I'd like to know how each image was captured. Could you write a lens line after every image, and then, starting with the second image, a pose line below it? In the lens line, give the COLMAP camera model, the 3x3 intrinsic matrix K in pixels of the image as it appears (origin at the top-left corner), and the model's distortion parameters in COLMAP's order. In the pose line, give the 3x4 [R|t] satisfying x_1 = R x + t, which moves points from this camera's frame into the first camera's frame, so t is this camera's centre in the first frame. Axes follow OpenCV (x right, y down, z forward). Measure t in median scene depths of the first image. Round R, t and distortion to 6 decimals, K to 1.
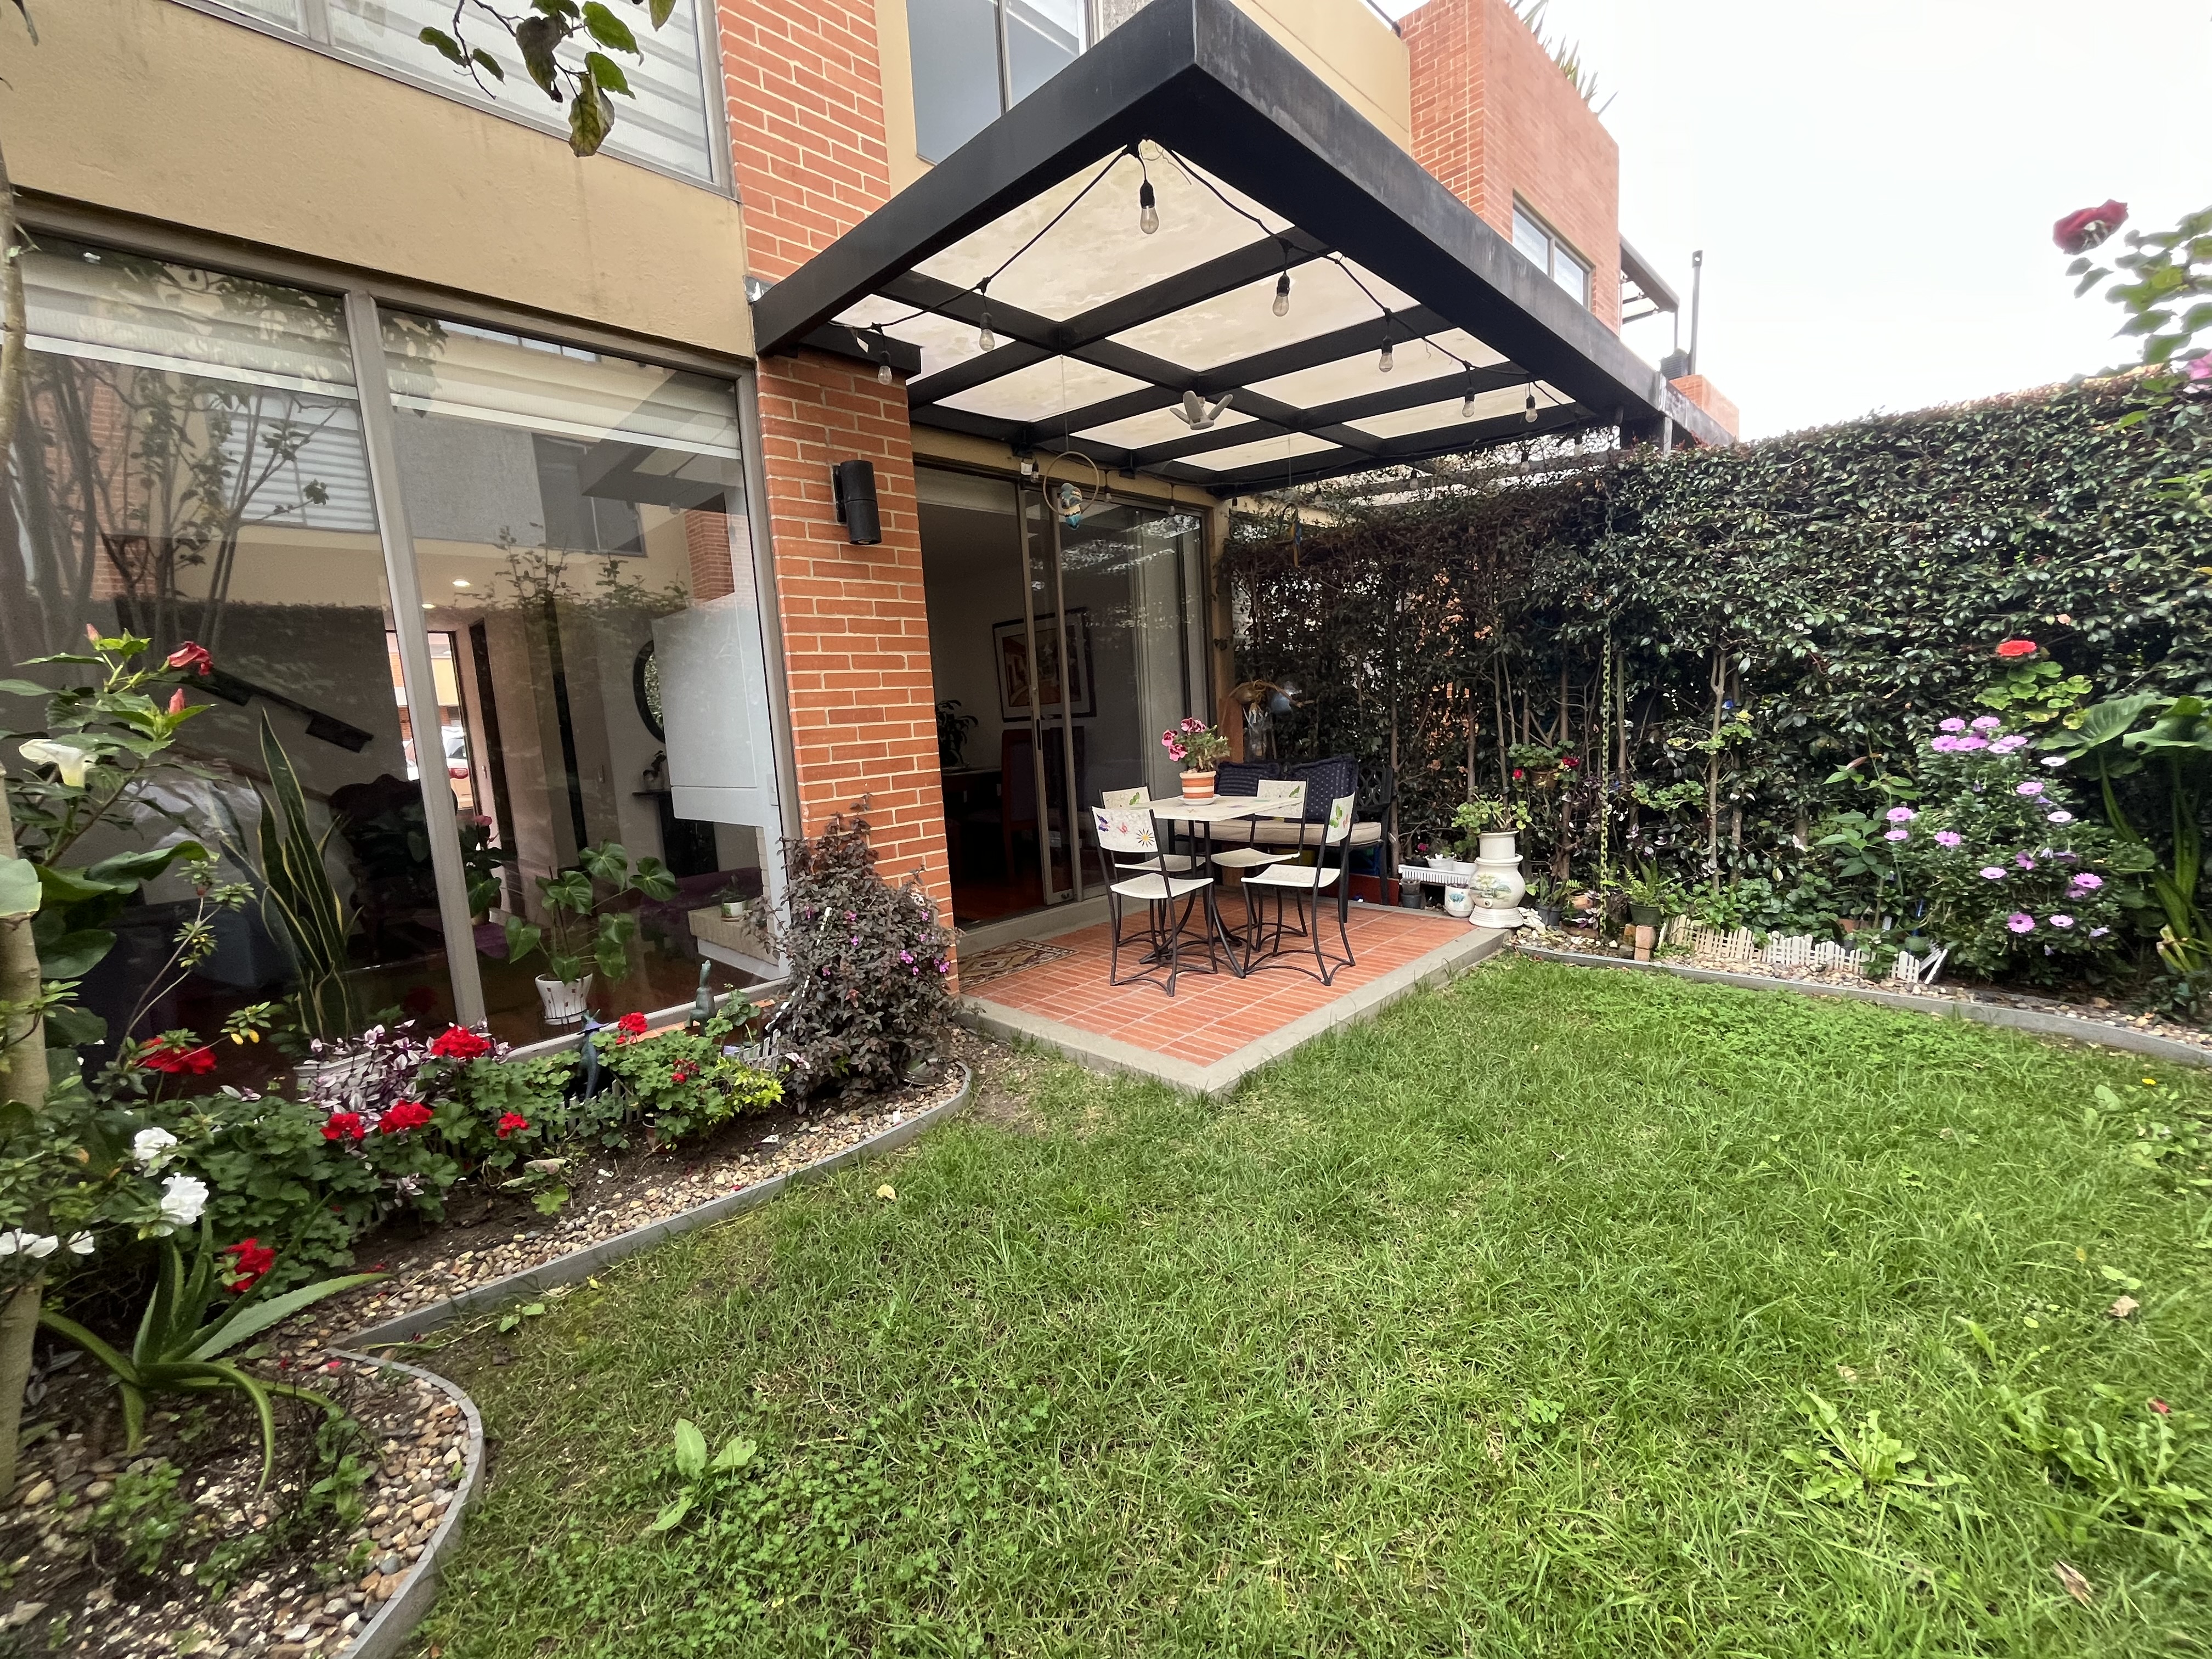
lens RADIAL K [[900.3, 0, 1099.7], [0, 900.3, 828.7], [0, 0, 1]] dist [-0.004077, 0.000175]
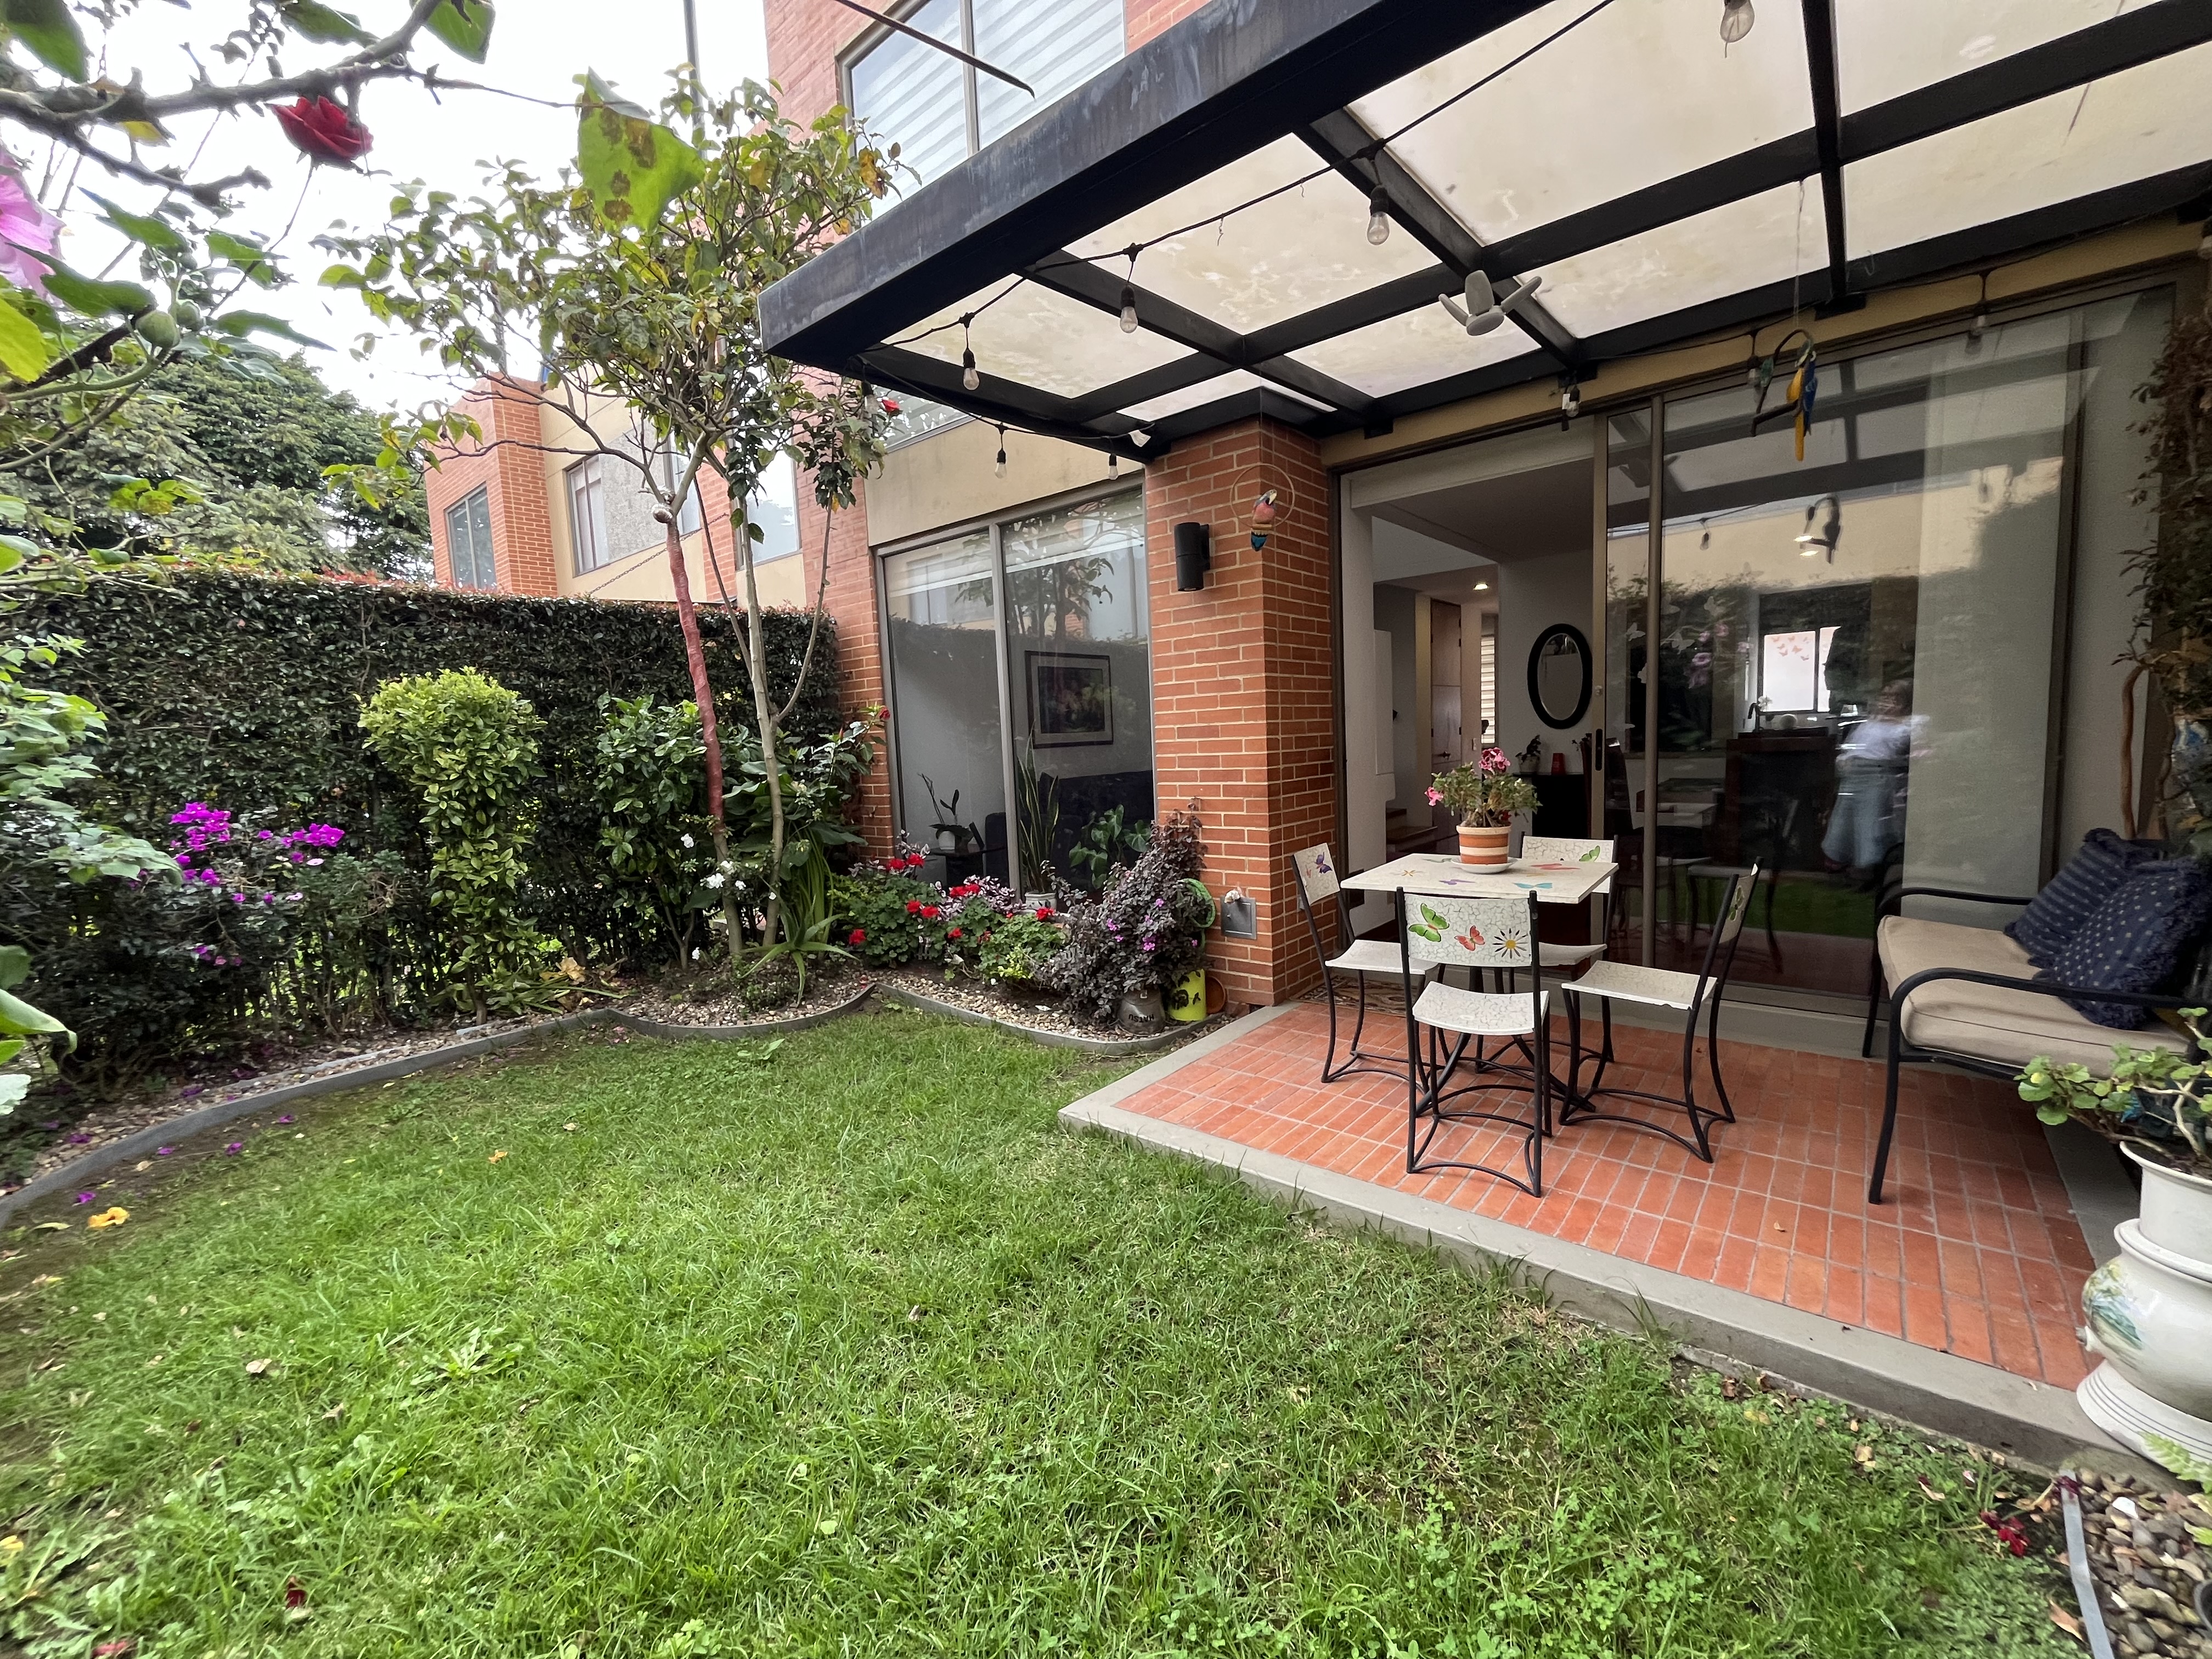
lens RADIAL K [[900.3, 0, 1099.7], [0, 900.3, 828.7], [0, 0, 1]] dist [-0.004077, 0.000175]
pose [[0.078676, 0.149561, -0.985617, 0.935088], [-0.093800, 0.985406, 0.142041, -0.157576], [0.992478, 0.081276, 0.091556, 0.771650]]
